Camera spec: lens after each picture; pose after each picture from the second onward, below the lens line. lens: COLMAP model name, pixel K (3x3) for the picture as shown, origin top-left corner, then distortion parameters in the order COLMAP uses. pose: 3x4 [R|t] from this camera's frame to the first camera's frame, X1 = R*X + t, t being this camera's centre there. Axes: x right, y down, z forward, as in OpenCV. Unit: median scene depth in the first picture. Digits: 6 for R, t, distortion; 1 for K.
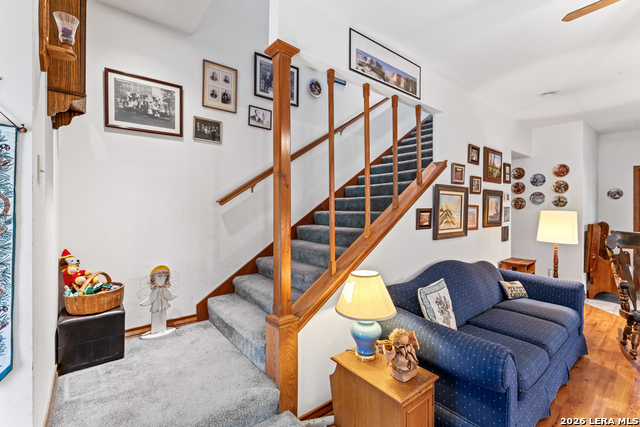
lens RADIAL K [[285.7, 0, 319.1], [0, 285.7, 208.7], [0, 0, 1]] dist [-0.000830, 0.000560]
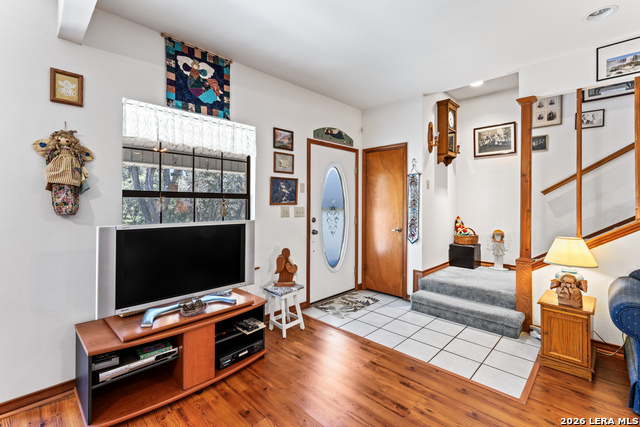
lens RADIAL K [[285.7, 0, 318.2], [0, 285.7, 202.5], [0, 0, 1]] dist [-0.000830, 0.000560]
pose [[0.105647, -0.003188, -0.994399, 0.964206], [-0.007057, 0.999967, -0.003956, 0.040020], [0.994379, 0.007435, 0.105622, -0.262037]]
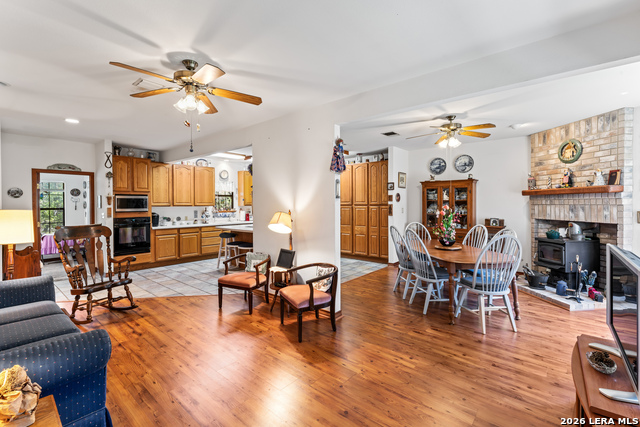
lens RADIAL K [[285.7, 0, 318.9], [0, 285.7, 208.1], [0, 0, 1]] dist [-0.000830, 0.000560]
pose [[-0.170021, -0.010412, 0.985385, -0.359674], [0.003302, 0.999933, 0.011135, -0.008688], [-0.985435, 0.005147, -0.169975, 0.183507]]
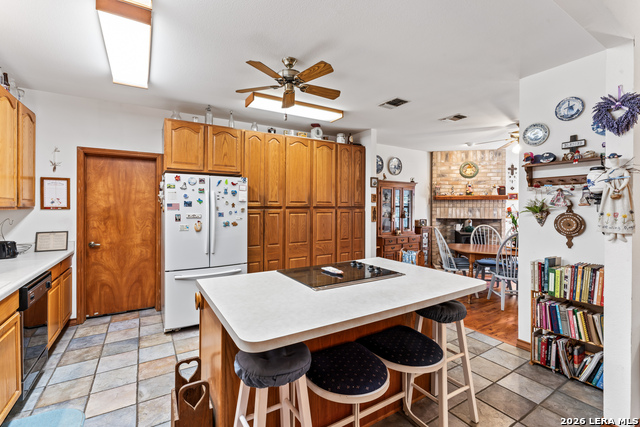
lens RADIAL K [[285.7, 0, 324.1], [0, 285.7, 208.8], [0, 0, 1]] dist [-0.000830, 0.000560]
pose [[-0.992697, 0.001596, 0.120623, 2.096683], [0.002555, 0.999966, 0.007798, -0.013721], [-0.120606, 0.008049, -0.992668, 1.019365]]
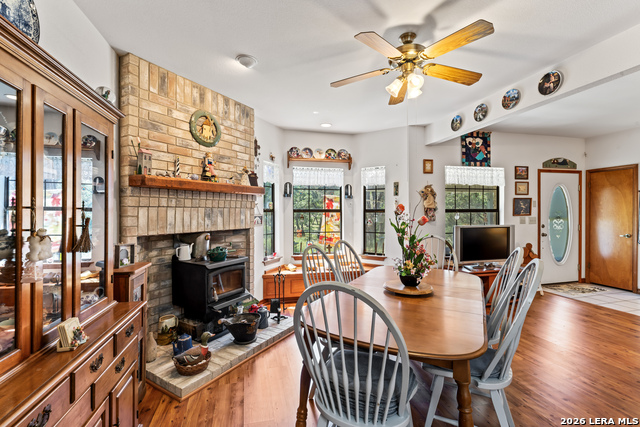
lens RADIAL K [[285.7, 0, 317.6], [0, 285.7, 213.6], [0, 0, 1]] dist [-0.000830, 0.000560]
pose [[-0.420475, 0.010436, -0.907244, 2.022226], [0.002211, 0.999943, 0.010478, 0.009494], [0.907301, 0.002400, -0.420474, -0.720893]]
